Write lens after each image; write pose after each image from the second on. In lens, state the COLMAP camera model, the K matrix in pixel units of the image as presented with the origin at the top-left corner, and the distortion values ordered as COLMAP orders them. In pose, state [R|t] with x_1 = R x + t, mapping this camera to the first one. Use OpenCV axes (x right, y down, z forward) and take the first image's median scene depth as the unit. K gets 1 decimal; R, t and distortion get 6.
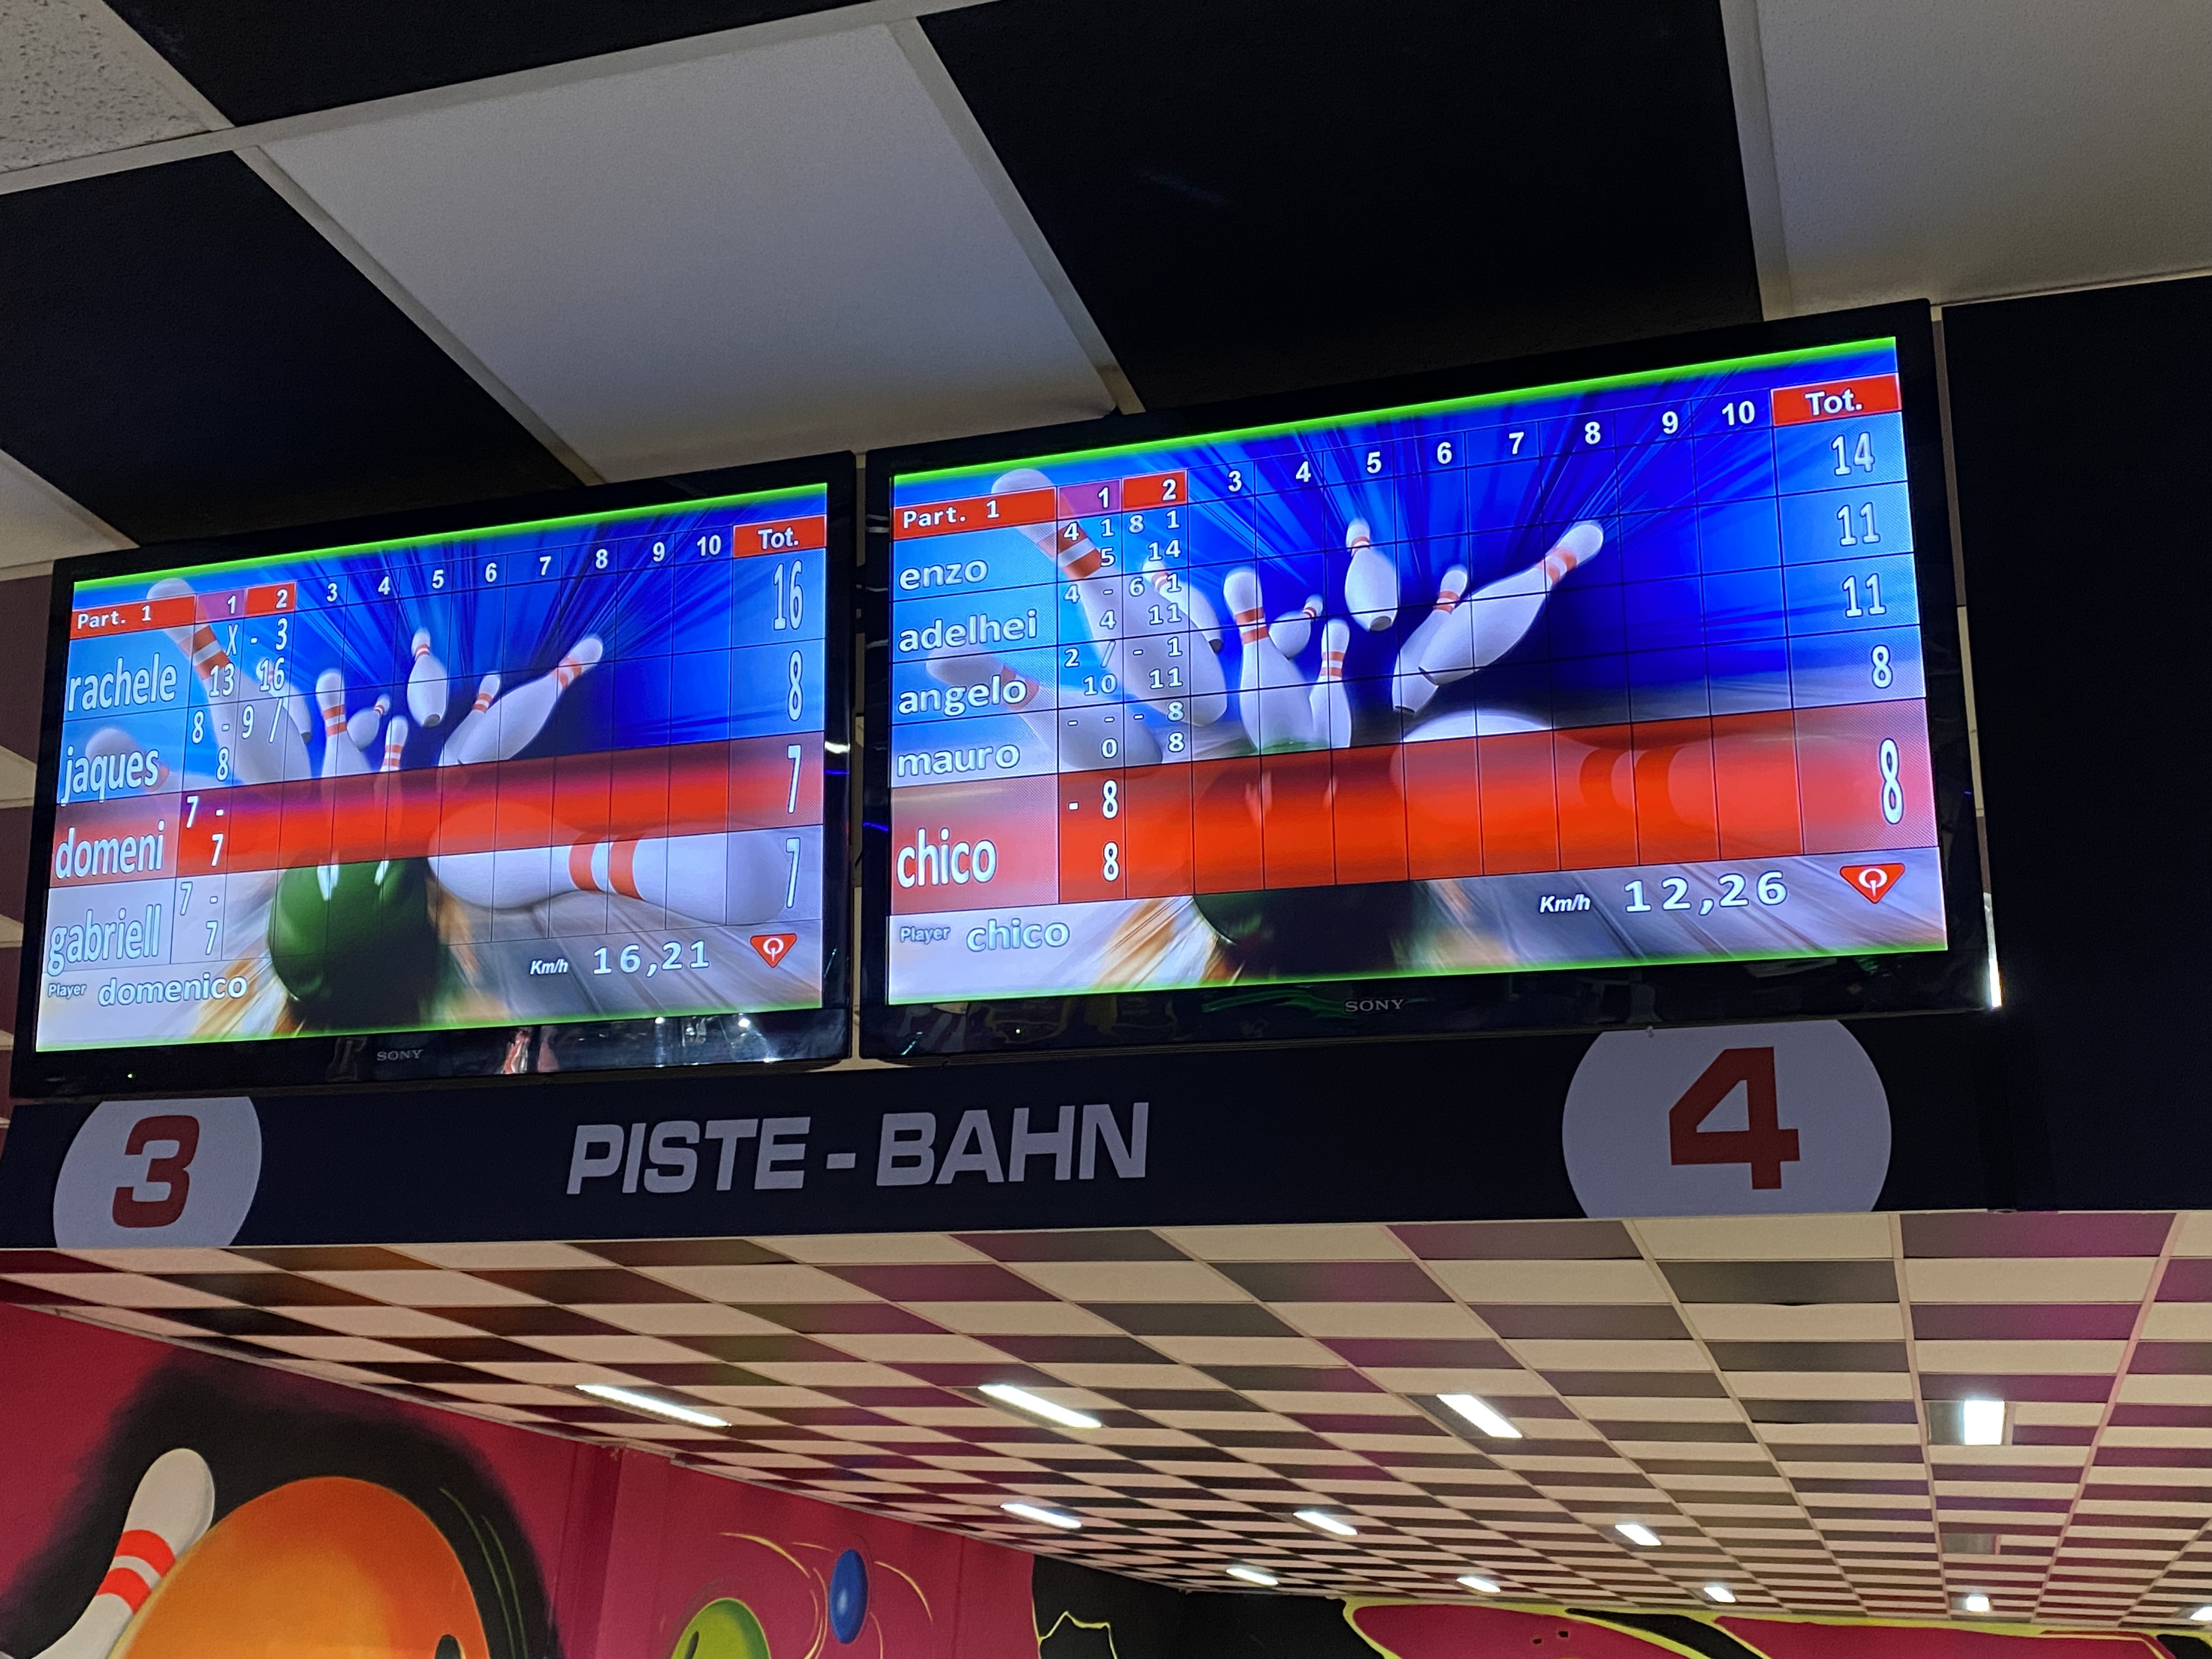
lens RADIAL K [[2292.2, 0, 1095.5], [0, 2292.2, 759.1], [0, 0, 1]] dist [0.087651, -0.194514]
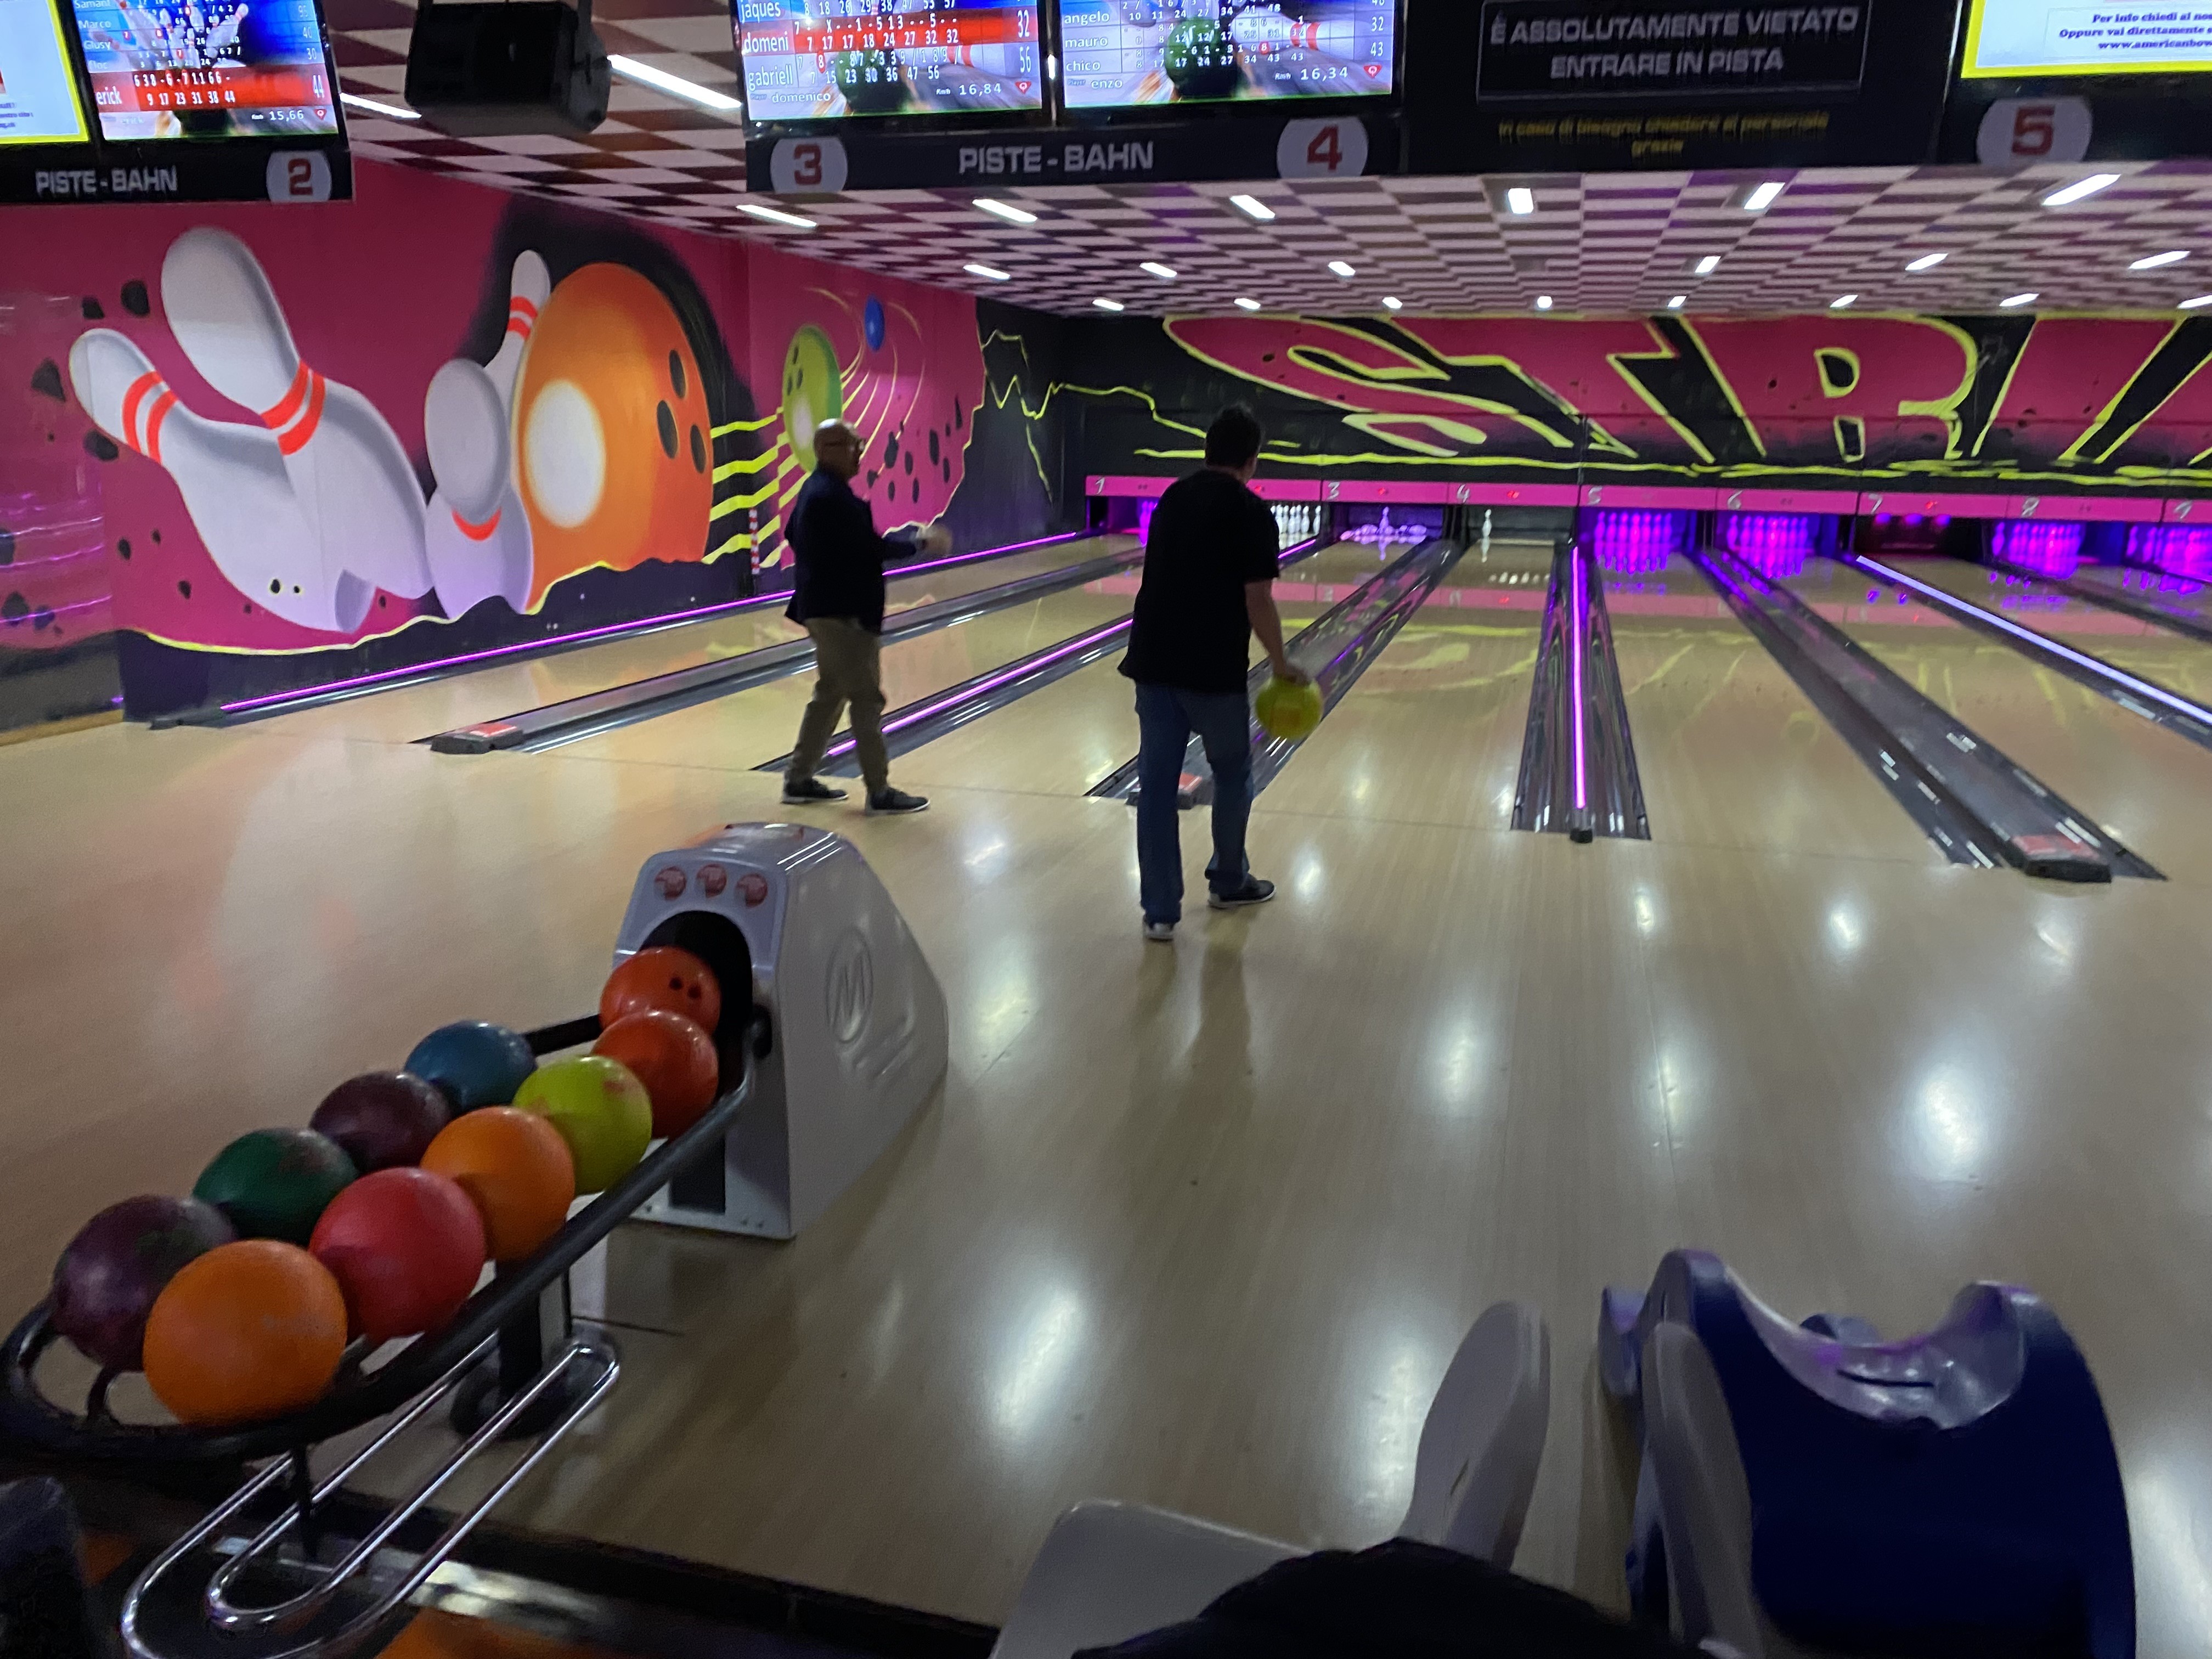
lens RADIAL K [[1698.9, 0, 1067.0], [0, 1698.9, 823.7], [0, 0, 1]] dist [0.039469, -0.073829]
pose [[0.997856, -0.051217, 0.040756, -0.057904], [0.017292, 0.806823, 0.590540, -0.118345], [-0.063128, -0.588569, 0.805978, -0.354938]]
